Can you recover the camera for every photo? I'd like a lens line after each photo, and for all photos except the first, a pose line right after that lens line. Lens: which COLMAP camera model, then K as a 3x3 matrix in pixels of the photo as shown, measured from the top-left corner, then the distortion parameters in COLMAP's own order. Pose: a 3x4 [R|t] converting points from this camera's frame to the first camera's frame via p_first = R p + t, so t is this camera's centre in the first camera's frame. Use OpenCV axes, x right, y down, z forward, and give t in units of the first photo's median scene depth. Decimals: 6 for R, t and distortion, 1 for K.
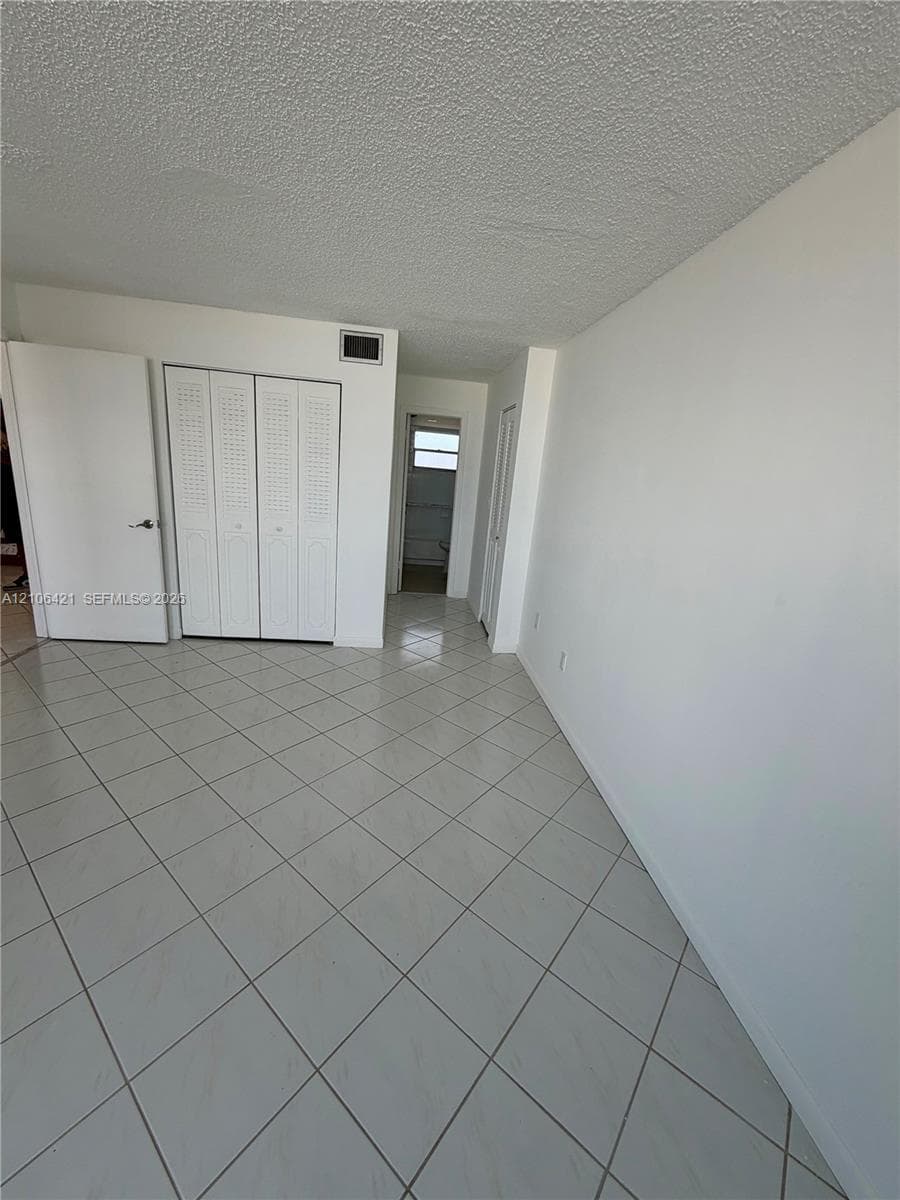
lens RADIAL K [[482.3, 0, 451.3], [0, 482.3, 602.9], [0, 0, 1]] dist [0.002190, -0.000038]
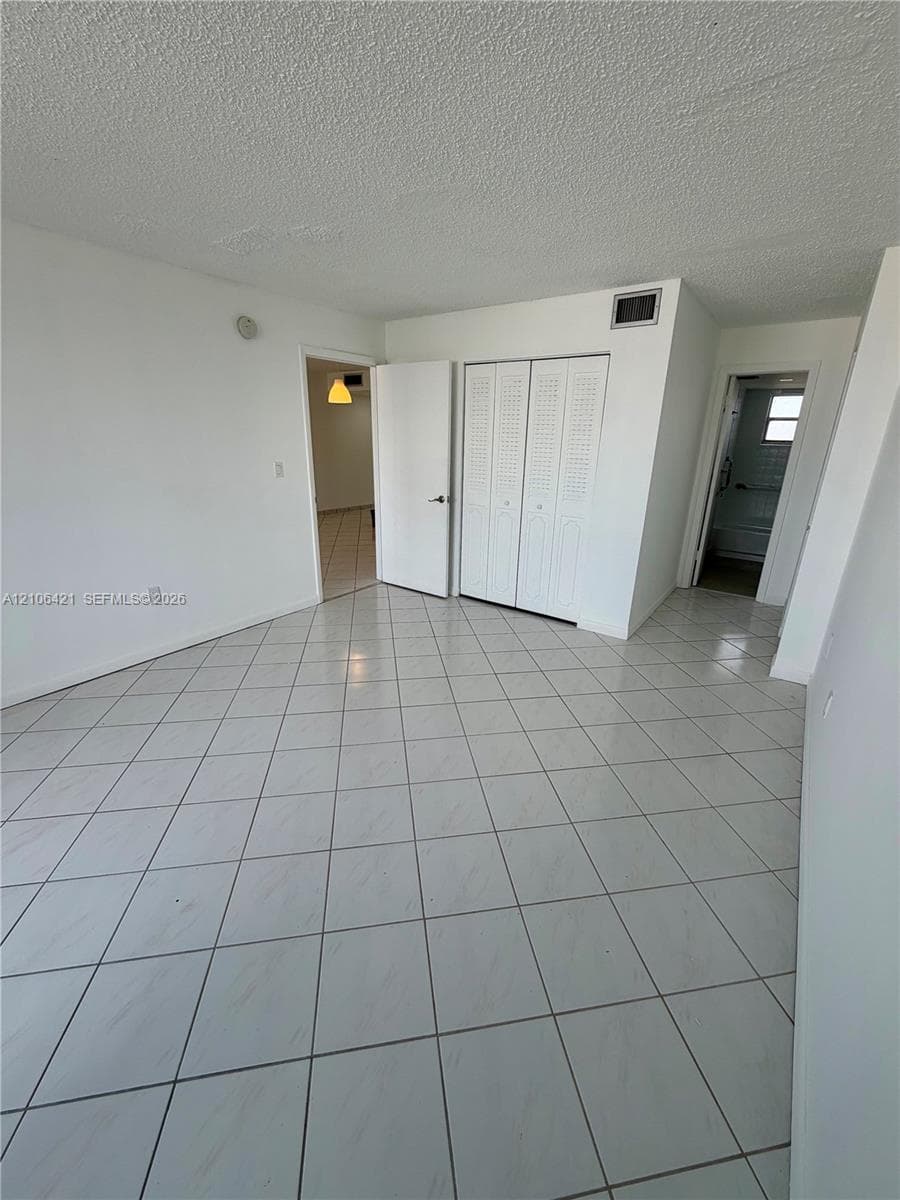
lens RADIAL K [[482.3, 0, 451.3], [0, 482.3, 602.9], [0, 0, 1]] dist [0.002190, -0.000038]
pose [[0.739510, 0.156967, -0.654589, 0.224556], [-0.140893, 0.986986, 0.077503, -0.000705], [0.658236, 0.034913, 0.752002, 0.092650]]
